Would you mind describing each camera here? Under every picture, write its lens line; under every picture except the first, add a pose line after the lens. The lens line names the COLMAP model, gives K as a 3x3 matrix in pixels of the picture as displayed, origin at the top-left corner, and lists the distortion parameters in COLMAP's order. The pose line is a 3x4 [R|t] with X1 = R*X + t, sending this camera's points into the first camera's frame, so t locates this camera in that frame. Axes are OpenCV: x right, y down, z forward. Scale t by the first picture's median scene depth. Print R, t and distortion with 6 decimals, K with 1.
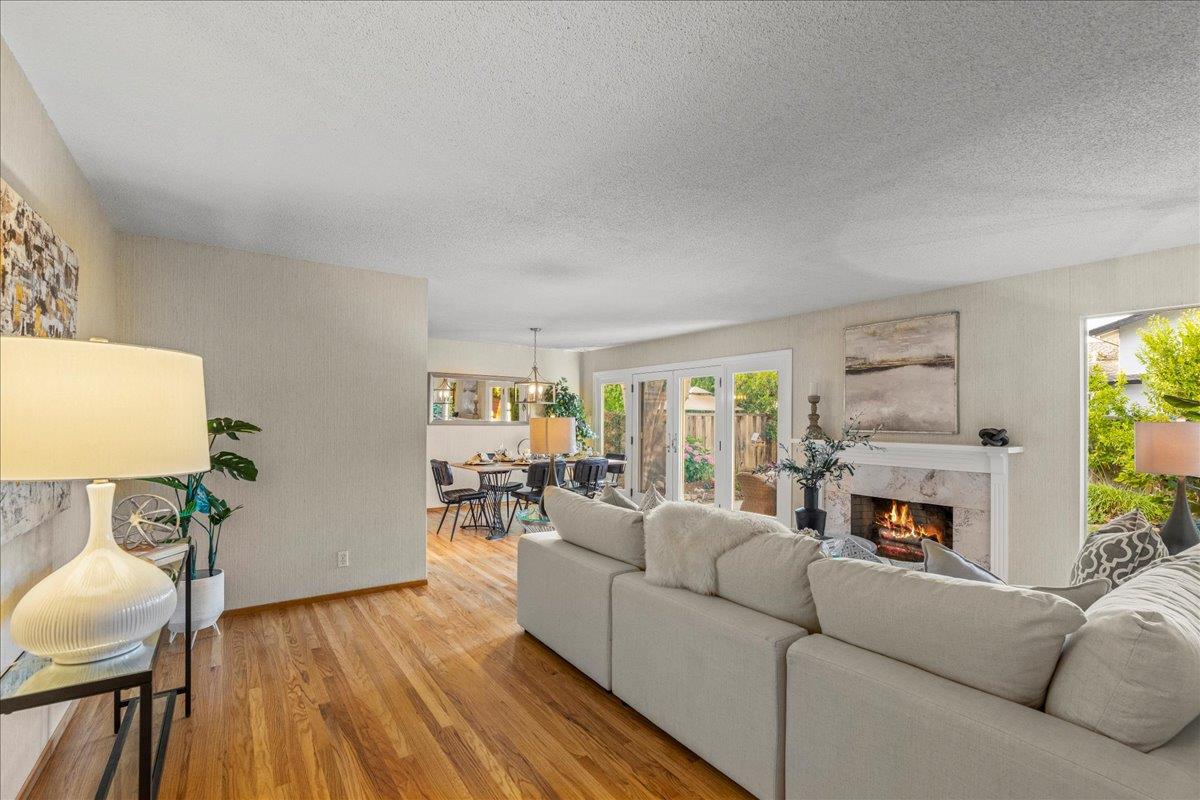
lens RADIAL K [[552.7, 0, 591.2], [0, 552.7, 411.3], [0, 0, 1]] dist [-0.014025, 0.000804]
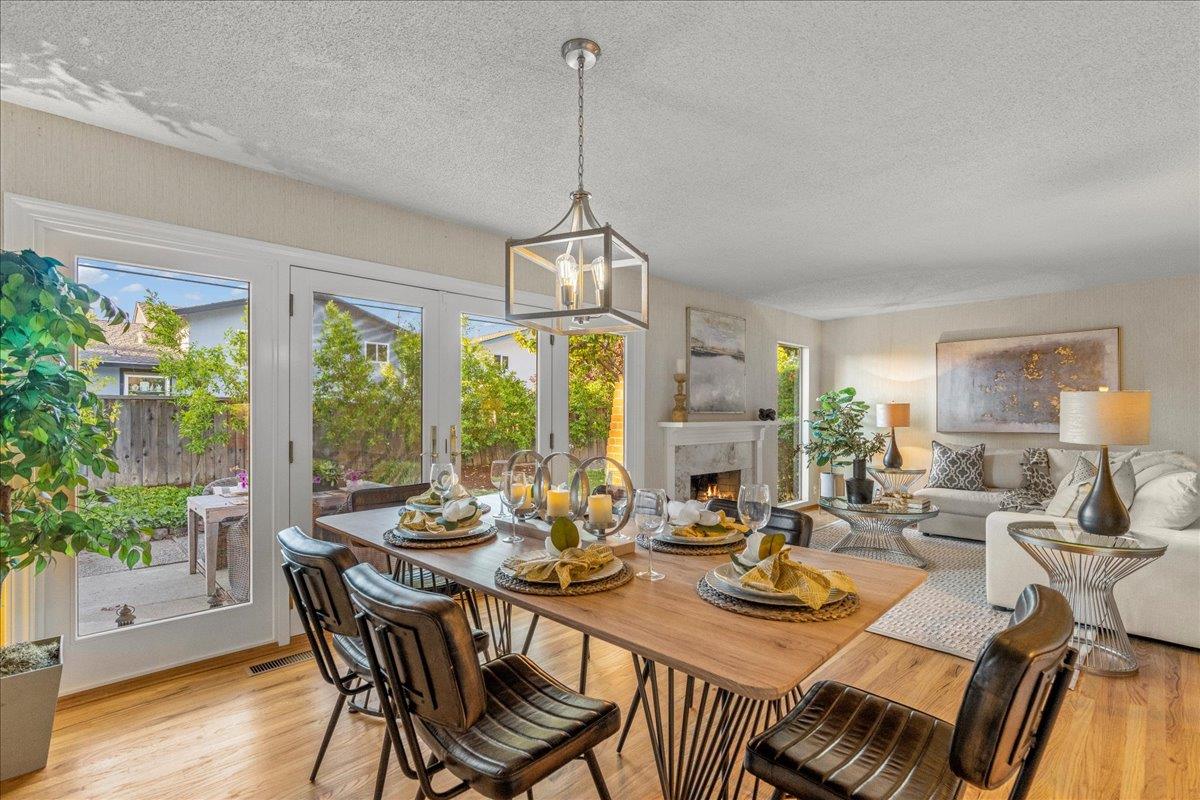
lens RADIAL K [[552.7, 0, 617.0], [0, 552.7, 409.8], [0, 0, 1]] dist [-0.014025, 0.000804]
pose [[-0.204821, -0.004133, 0.978791, -0.491141], [-0.014090, 0.999900, 0.001273, 0.031690], [-0.978698, -0.013530, -0.204859, 1.392365]]
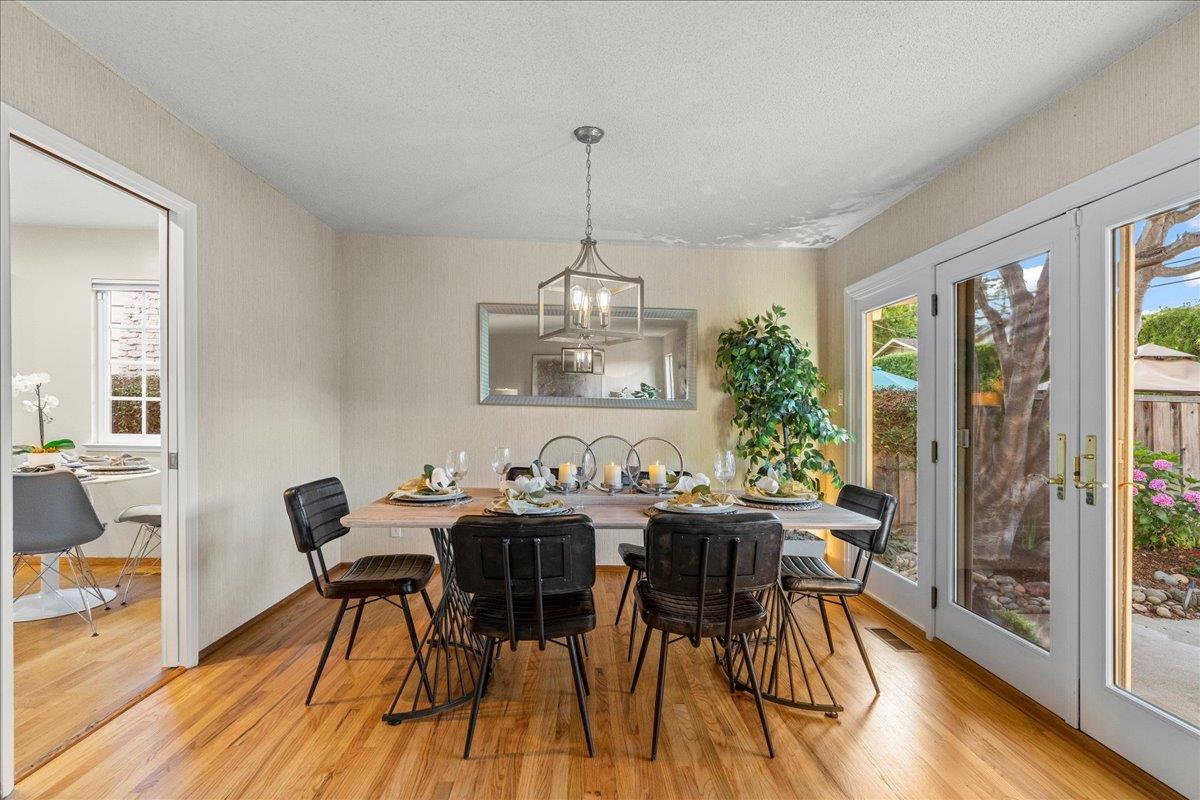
lens RADIAL K [[591.0, 0, 604.9], [0, 591.0, 400.8], [0, 0, 1]] dist [-0.003050, 0.001919]
pose [[0.854672, -0.002766, -0.519161, 0.143535], [-0.004276, 0.999914, -0.012366, 0.040956], [0.519150, 0.012788, 0.854587, 0.911018]]
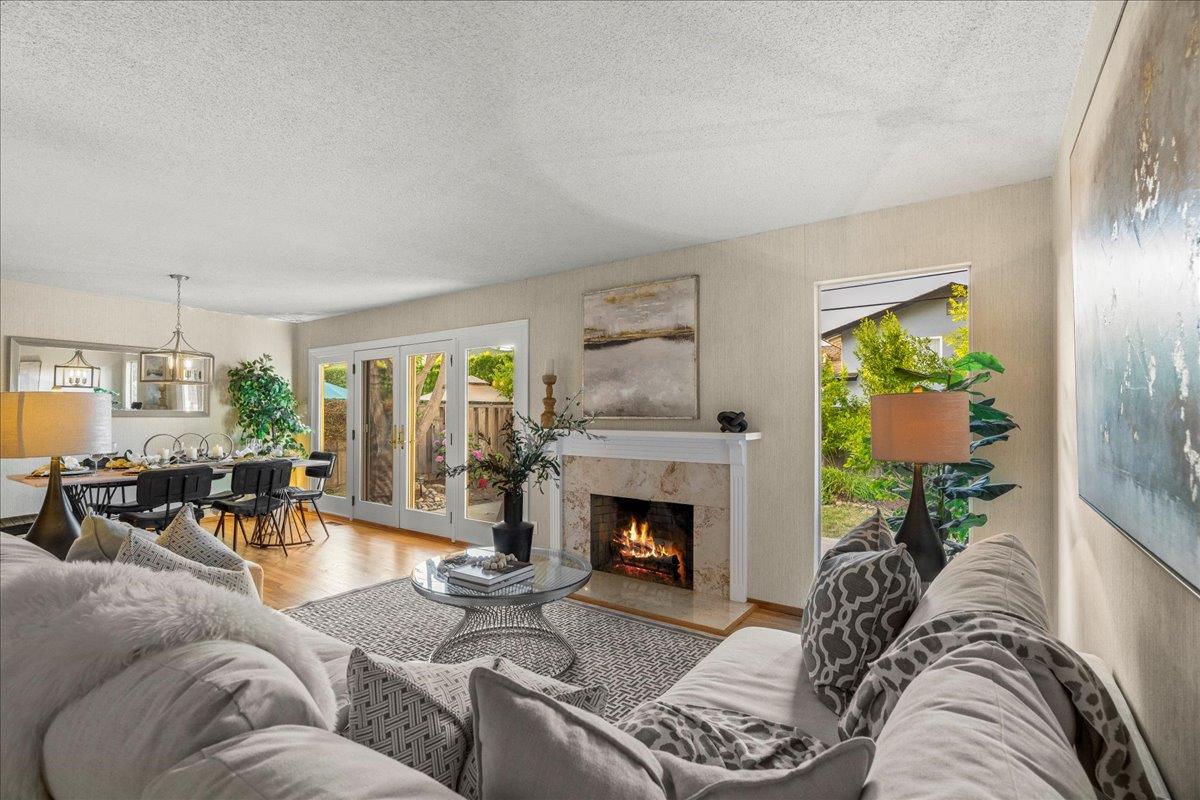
lens RADIAL K [[552.7, 0, 603.7], [0, 552.7, 404.3], [0, 0, 1]] dist [-0.014025, 0.000804]
pose [[0.934558, 0.001684, 0.355806, 0.204090], [0.000010, 0.999989, -0.004759, 0.020193], [-0.355810, 0.004451, 0.934548, 0.227298]]
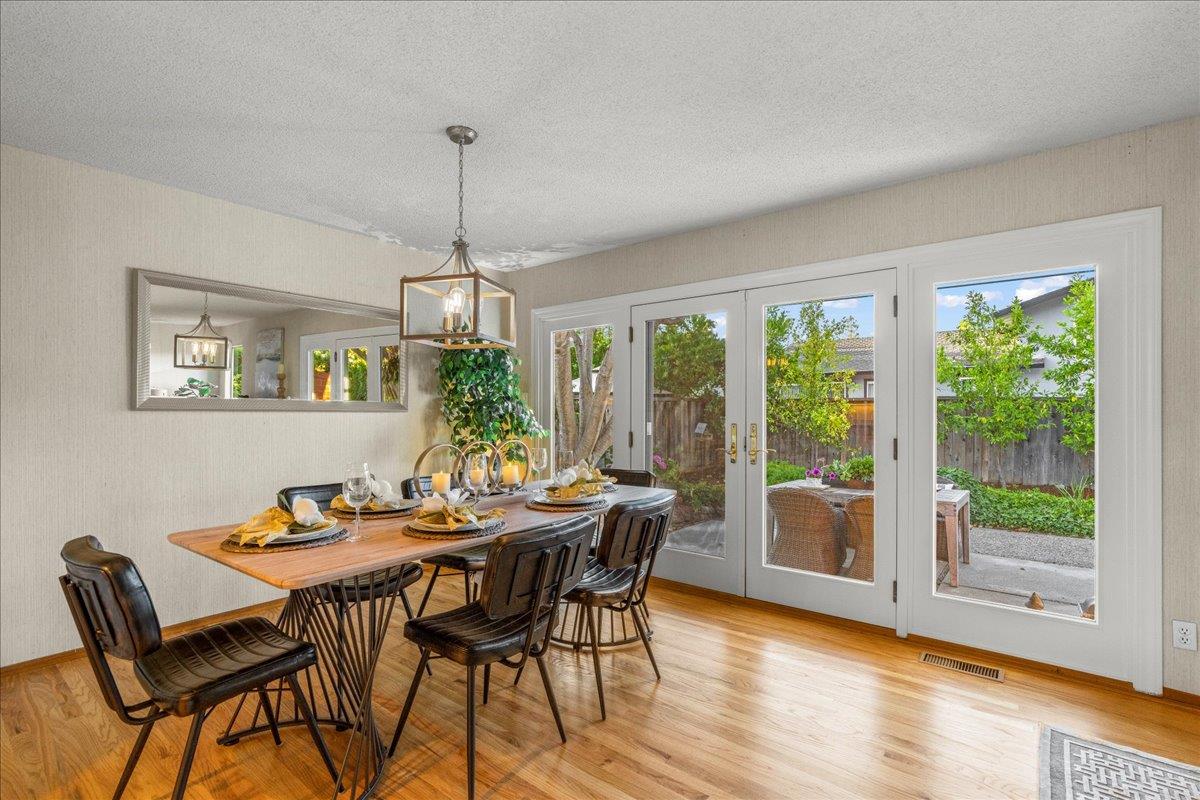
lens RADIAL K [[552.7, 0, 591.2], [0, 552.7, 398.3], [0, 0, 1]] dist [-0.014025, 0.000804]
pose [[0.954742, -0.002573, 0.297423, -0.172544], [0.005580, 0.999942, -0.009263, 0.032322], [-0.297381, 0.010504, 0.954701, 0.863441]]
